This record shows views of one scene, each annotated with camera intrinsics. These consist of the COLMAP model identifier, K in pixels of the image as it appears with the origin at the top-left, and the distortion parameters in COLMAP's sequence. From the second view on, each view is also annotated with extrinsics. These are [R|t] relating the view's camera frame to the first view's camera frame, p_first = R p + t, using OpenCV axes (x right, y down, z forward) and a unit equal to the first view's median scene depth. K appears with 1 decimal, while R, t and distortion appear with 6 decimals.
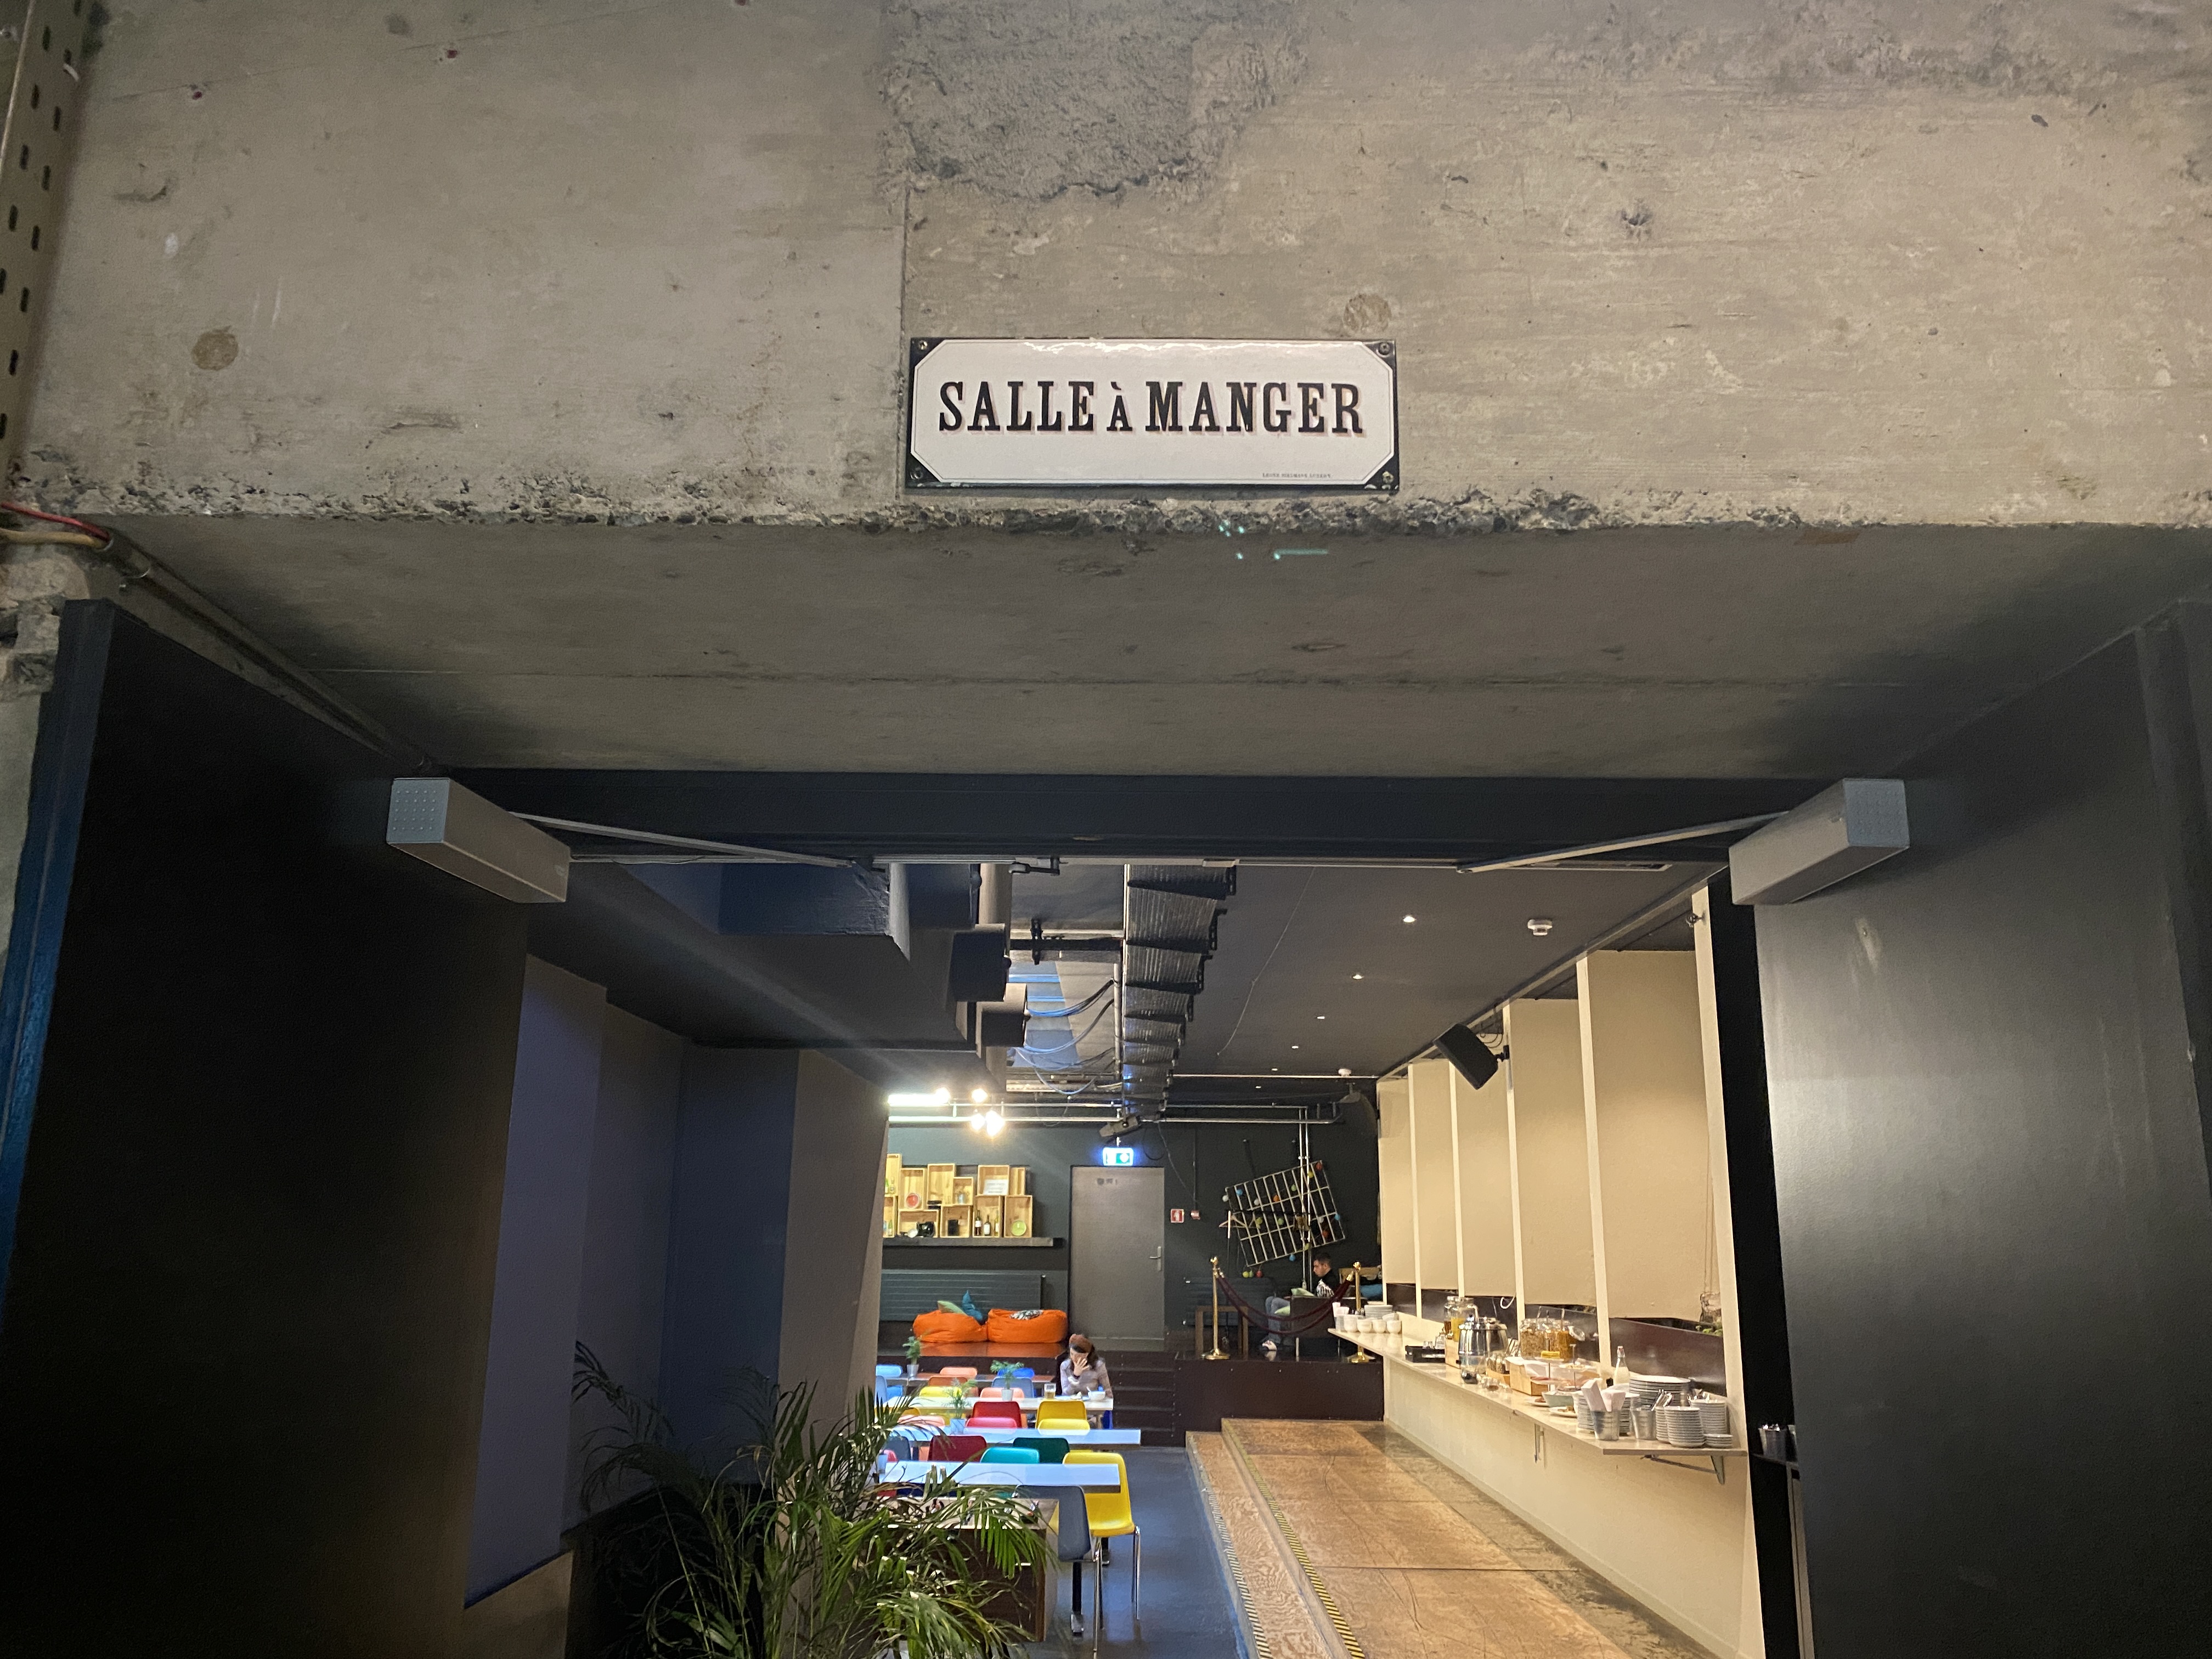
lens RADIAL K [[1709.8, 0, 1105.9], [0, 1709.8, 829.1], [0, 0, 1]] dist [0.002602, 0.000844]
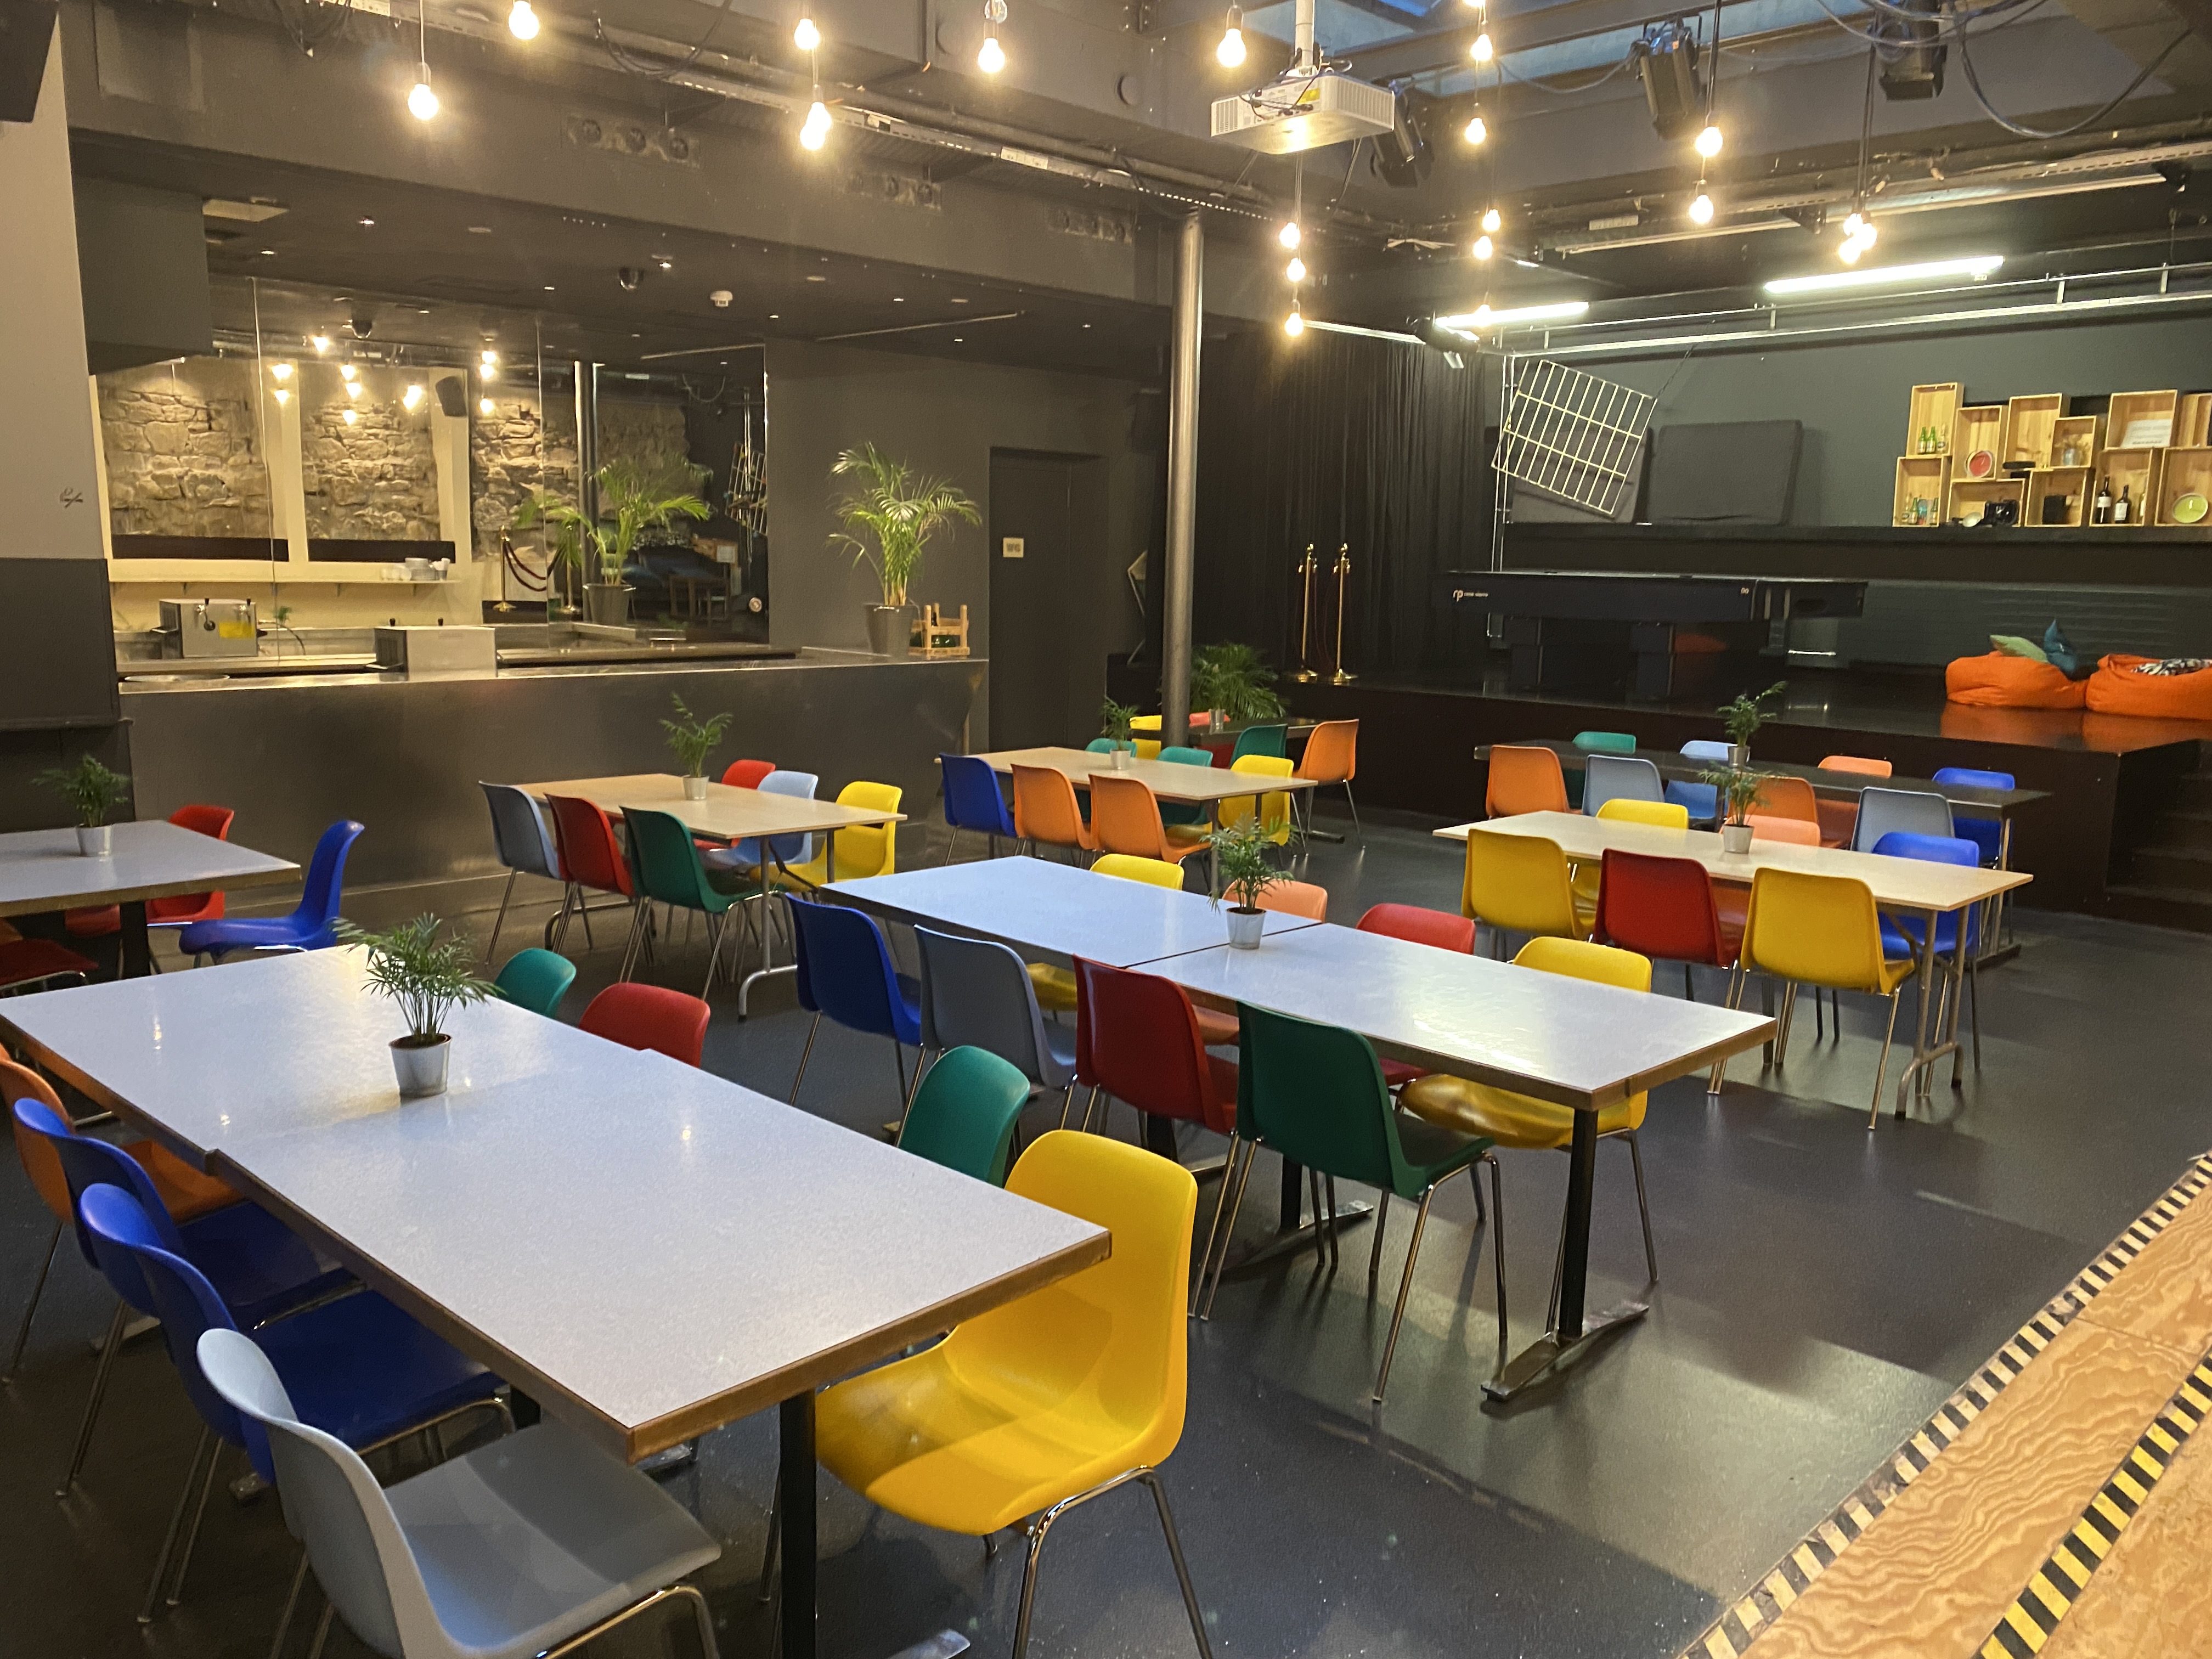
lens RADIAL K [[1709.8, 0, 1104.8], [0, 1709.8, 832.5], [0, 0, 1]] dist [0.002602, 0.000844]
pose [[0.722529, 0.113814, -0.681908, 0.080367], [0.157672, 0.933232, 0.322827, 0.101730], [0.673121, -0.340770, 0.656342, 0.386431]]
